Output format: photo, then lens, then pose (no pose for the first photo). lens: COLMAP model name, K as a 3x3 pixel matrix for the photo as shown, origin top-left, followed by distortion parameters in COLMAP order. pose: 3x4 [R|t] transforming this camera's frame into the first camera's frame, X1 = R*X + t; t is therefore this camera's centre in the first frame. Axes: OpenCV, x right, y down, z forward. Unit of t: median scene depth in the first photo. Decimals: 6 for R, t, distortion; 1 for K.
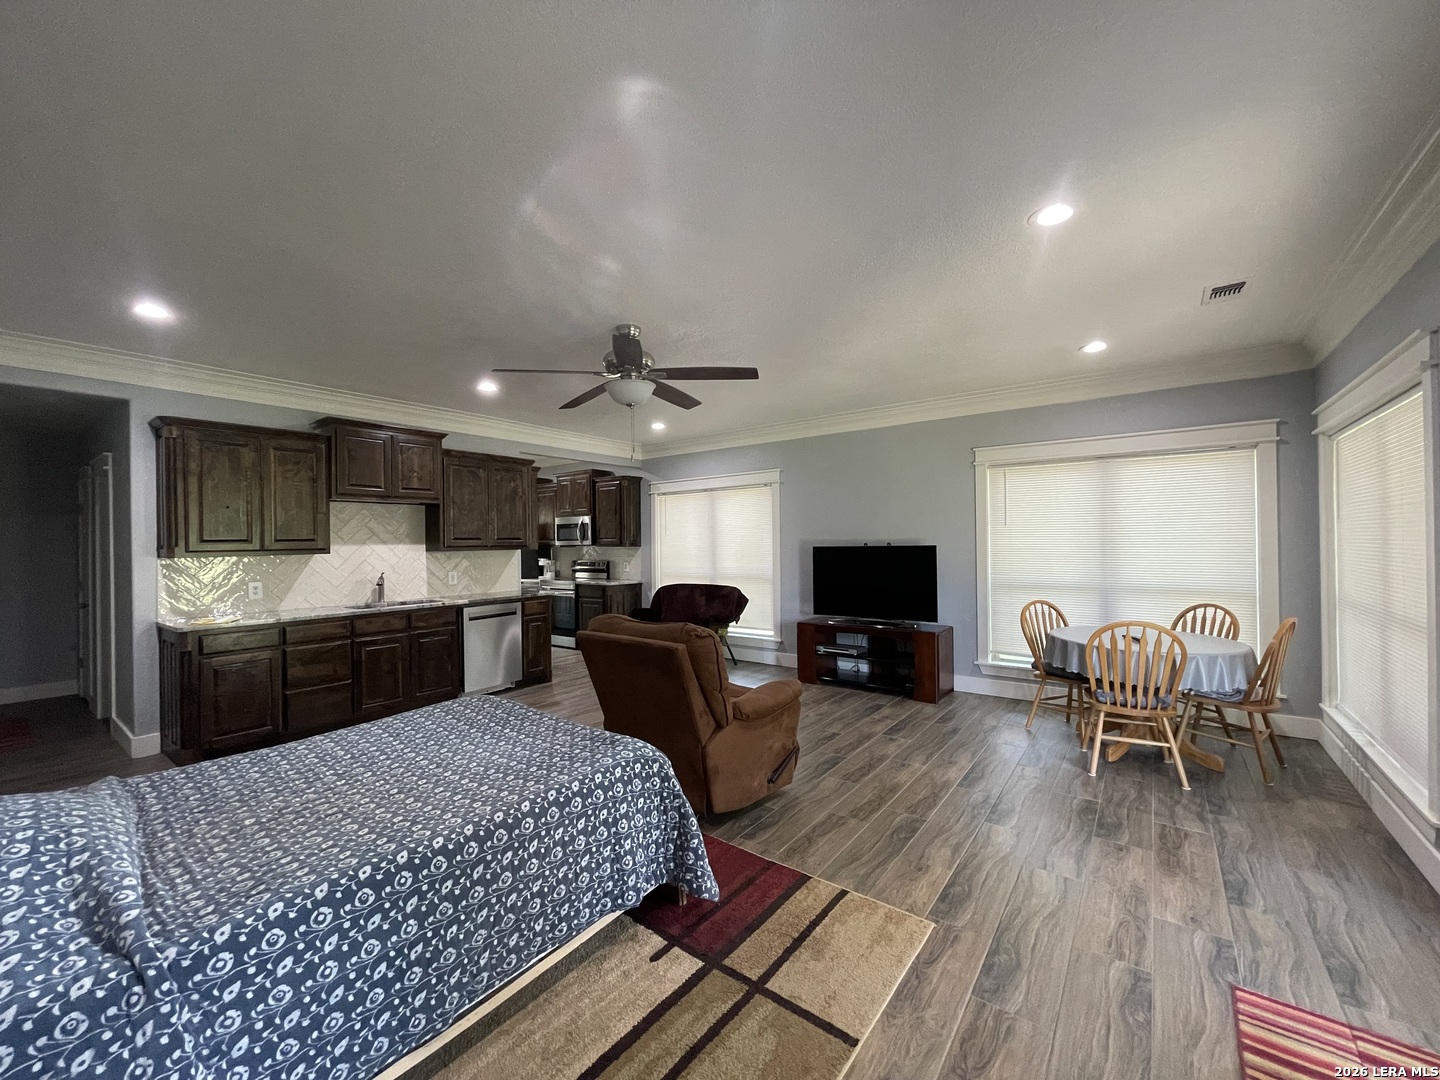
lens RADIAL K [[576.7, 0, 713.5], [0, 576.7, 541.3], [0, 0, 1]] dist [-0.003468, -0.000415]
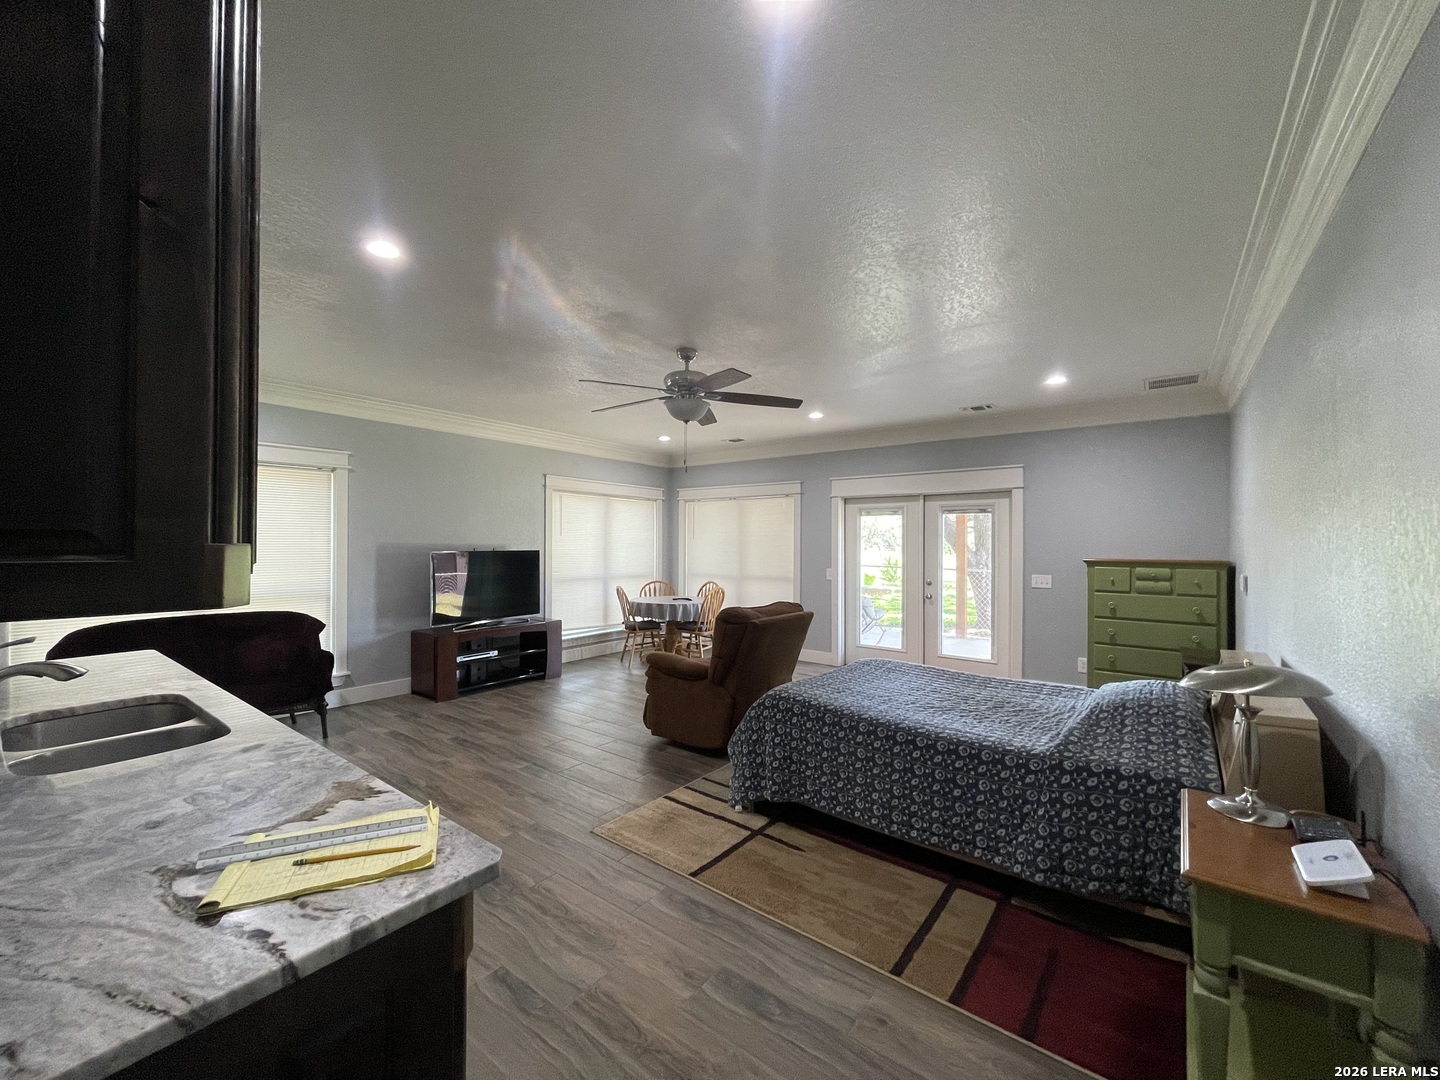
lens RADIAL K [[576.7, 0, 713.5], [0, 576.7, 541.3], [0, 0, 1]] dist [-0.003468, -0.000415]
pose [[0.007895, 0.024443, 0.999670, -0.828221], [-0.000431, 0.999701, -0.024440, 0.018761], [-0.999969, -0.000238, 0.007904, 0.617929]]
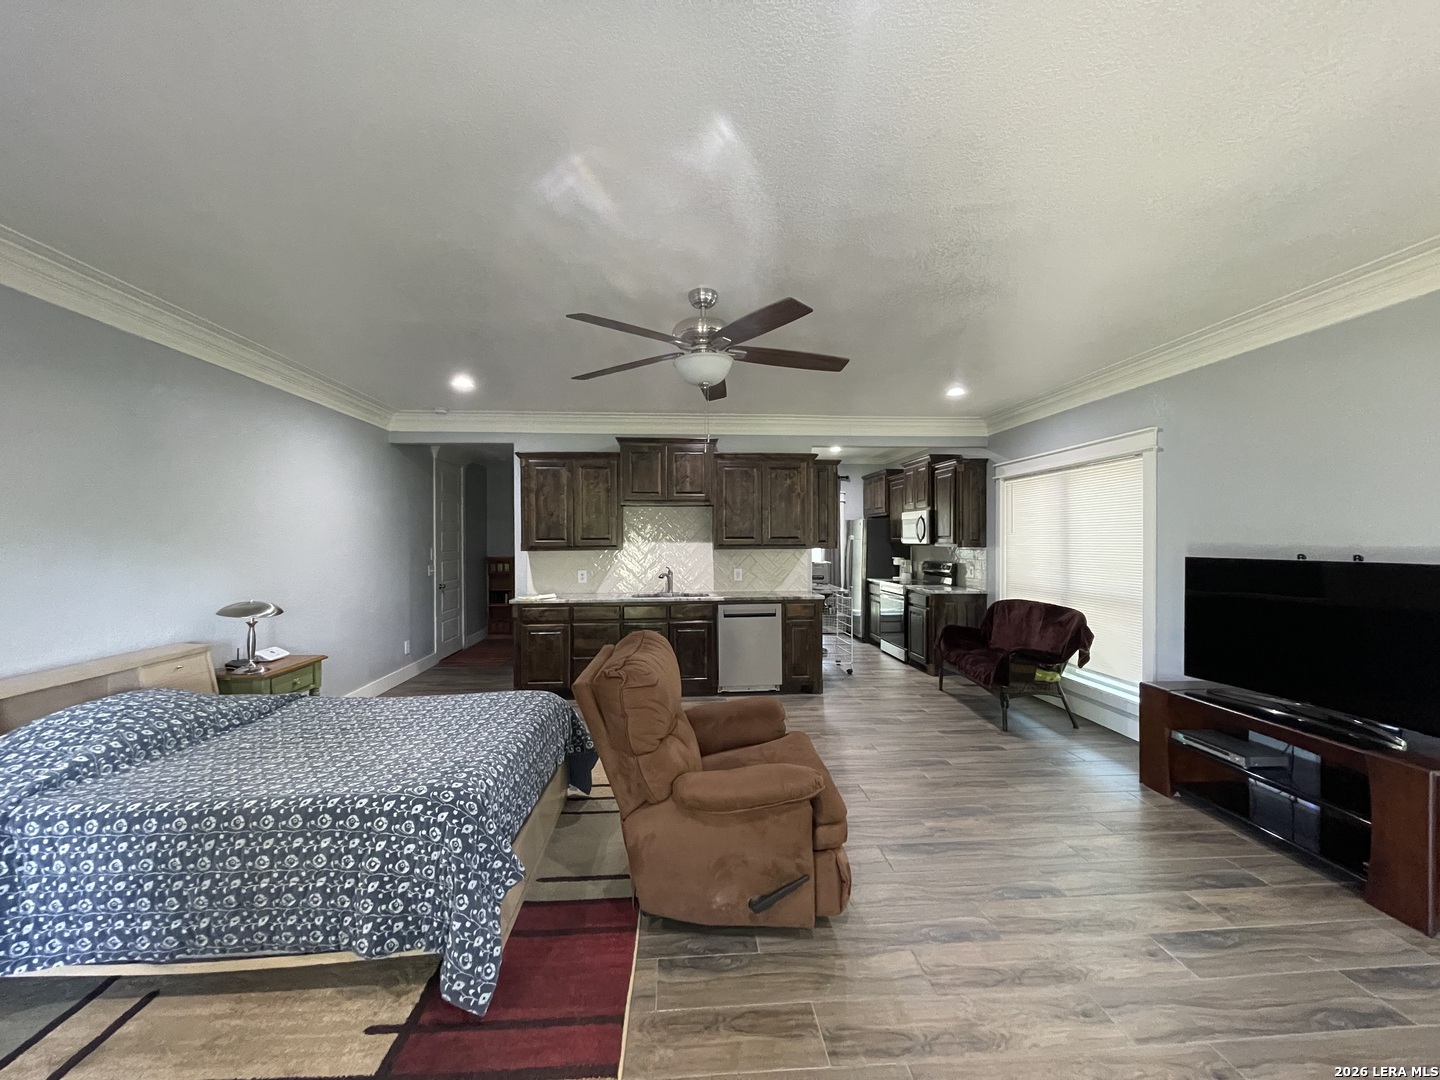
lens RADIAL K [[577.1, 0, 714.8], [0, 577.1, 542.3], [0, 0, 1]] dist [0.015097, -0.006972]
pose [[0.660482, 0.016187, -0.750667, 0.335201], [-0.004889, 0.999839, 0.017259, -0.014401], [0.750826, -0.007729, 0.660455, 0.302385]]
